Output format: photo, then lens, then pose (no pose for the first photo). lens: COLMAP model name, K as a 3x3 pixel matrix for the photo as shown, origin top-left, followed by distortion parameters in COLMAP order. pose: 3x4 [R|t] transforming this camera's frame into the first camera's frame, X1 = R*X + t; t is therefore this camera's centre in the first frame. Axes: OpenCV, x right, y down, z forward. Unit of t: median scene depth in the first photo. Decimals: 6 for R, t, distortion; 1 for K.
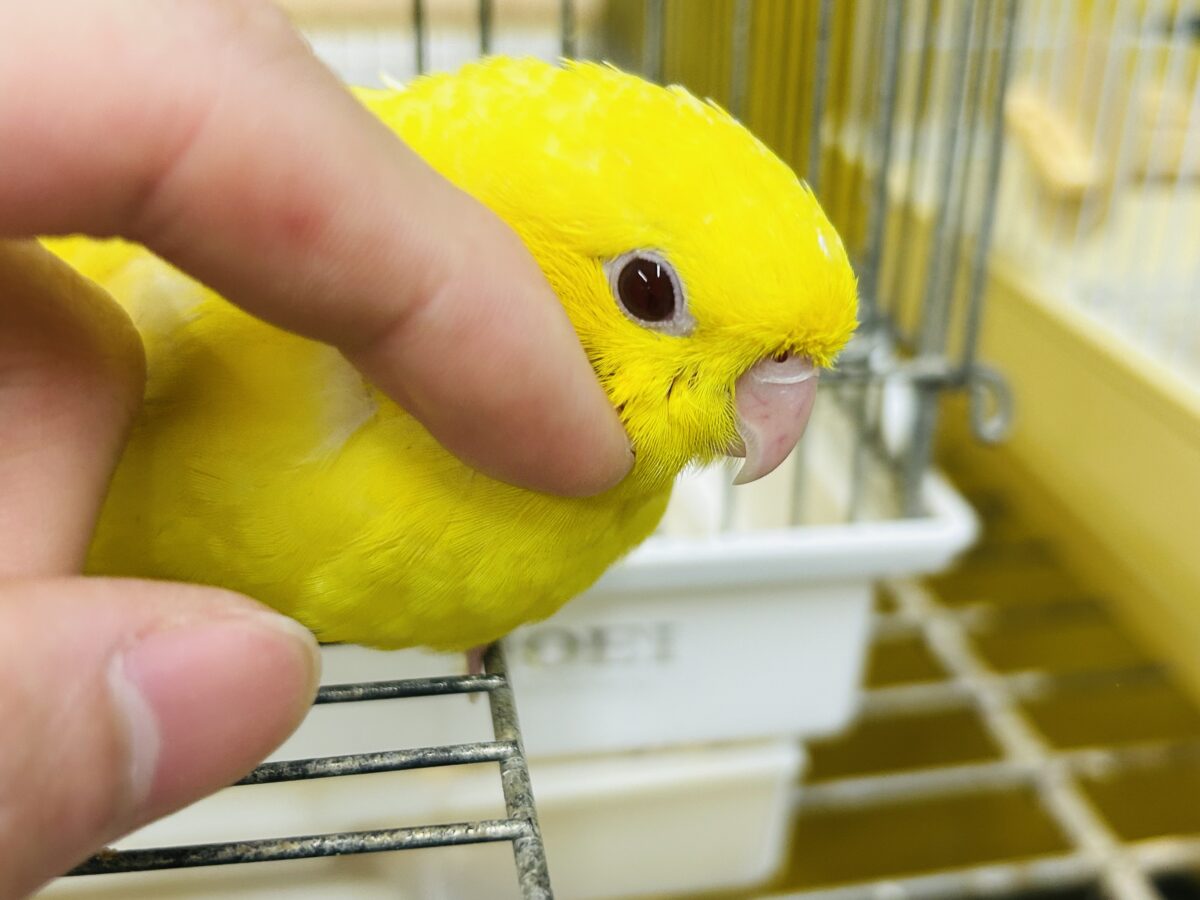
lens RADIAL K [[1345.4, 0, 600.0], [0, 1345.4, 450.0], [0, 0, 1]] dist [0.000532, -0.382540]
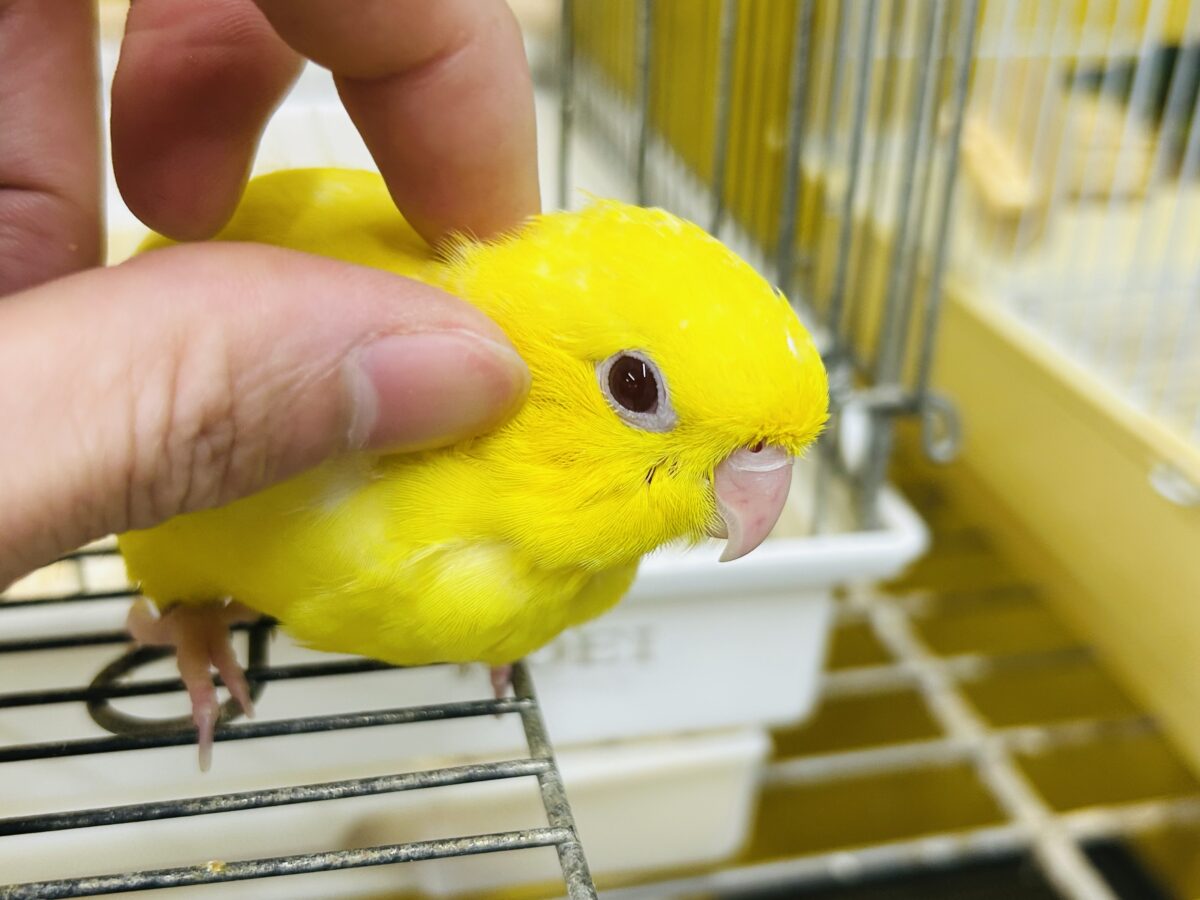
lens RADIAL K [[1345.4, 0, 600.0], [0, 1345.4, 450.0], [0, 0, 1]] dist [0.000532, -0.382540]
pose [[0.998756, -0.003467, 0.049744, -0.078713], [0.002052, 0.999593, 0.028471, -0.085779], [-0.049823, -0.028333, 0.998356, -0.165376]]
